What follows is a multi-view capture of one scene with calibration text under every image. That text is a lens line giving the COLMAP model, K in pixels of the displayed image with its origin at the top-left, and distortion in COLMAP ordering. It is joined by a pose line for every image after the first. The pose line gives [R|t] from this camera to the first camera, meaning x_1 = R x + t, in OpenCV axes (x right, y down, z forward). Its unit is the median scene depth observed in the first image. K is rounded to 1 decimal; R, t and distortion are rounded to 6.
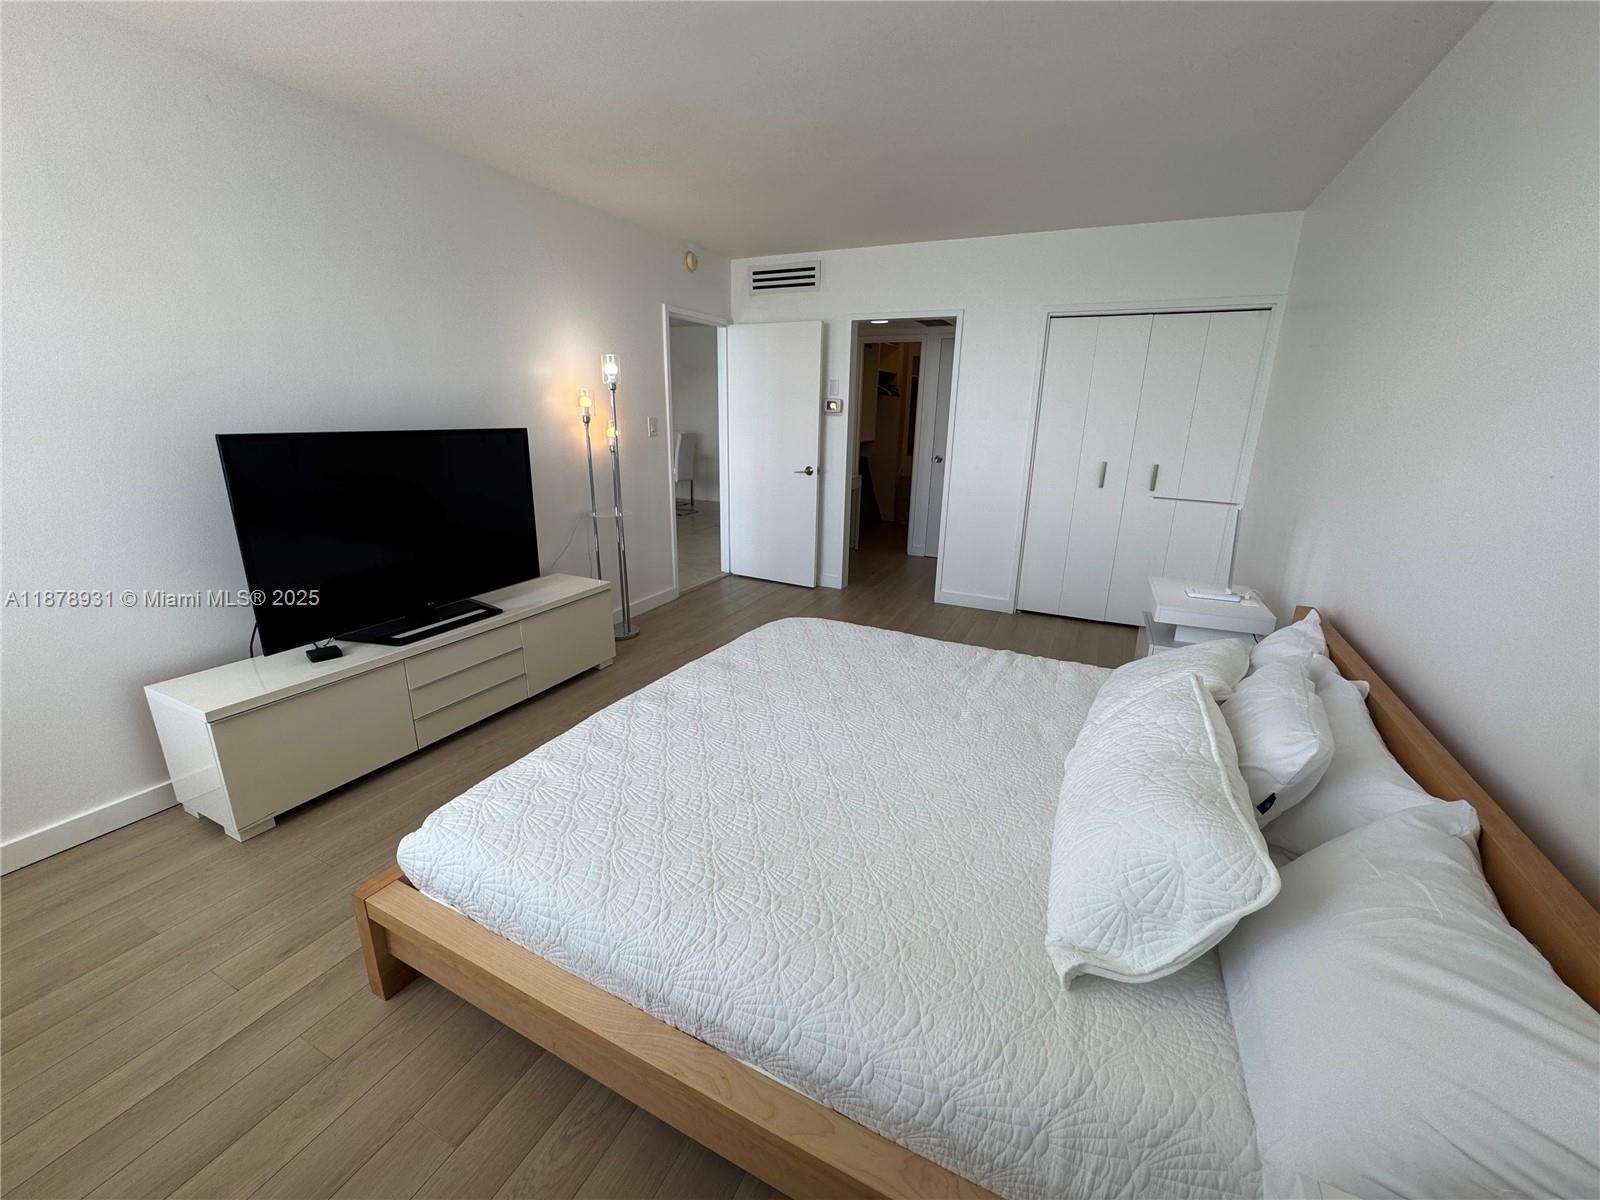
lens RADIAL K [[641.4, 0, 800.0], [0, 641.4, 600.0], [0, 0, 1]] dist [-0.001781, 0.000677]
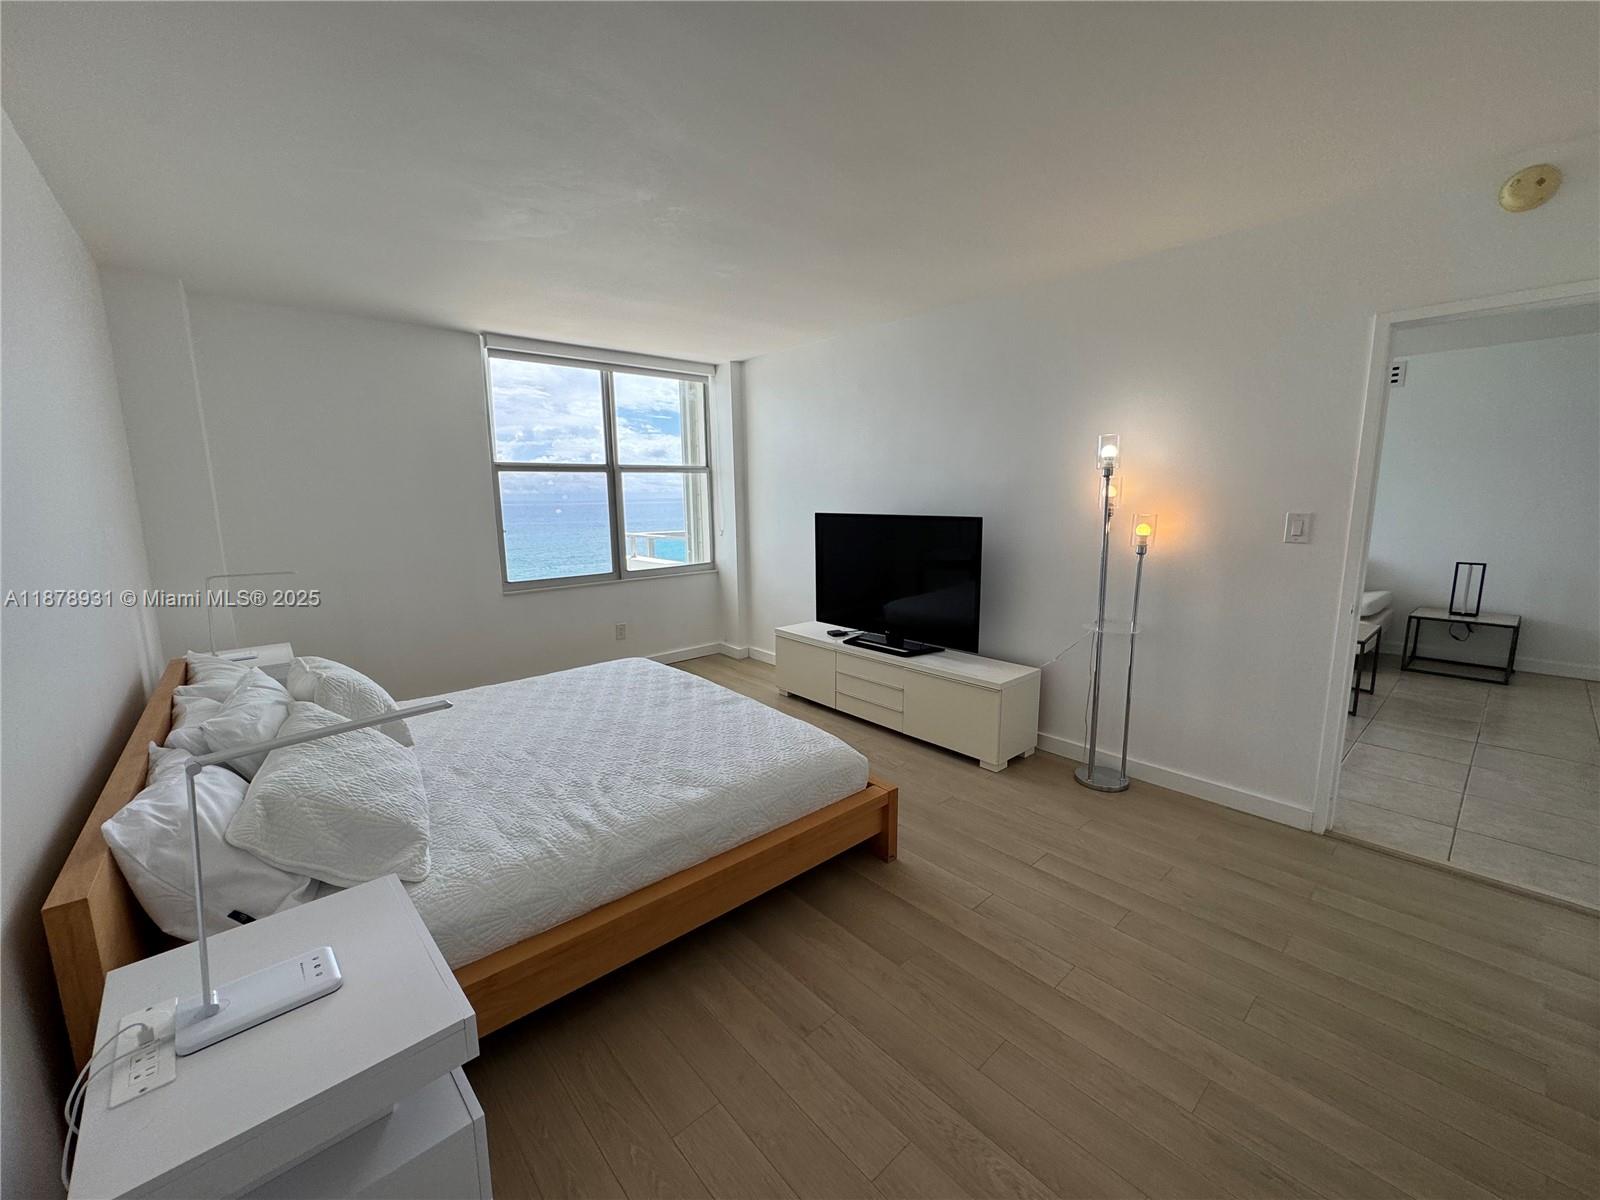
lens RADIAL K [[641.4, 0, 800.0], [0, 641.4, 600.0], [0, 0, 1]] dist [-0.001781, 0.000677]
pose [[-0.387145, 0.142804, -0.910893, 0.714446], [-0.259400, 0.931159, 0.256231, -0.338282], [0.884777, 0.335484, -0.323450, 1.128534]]
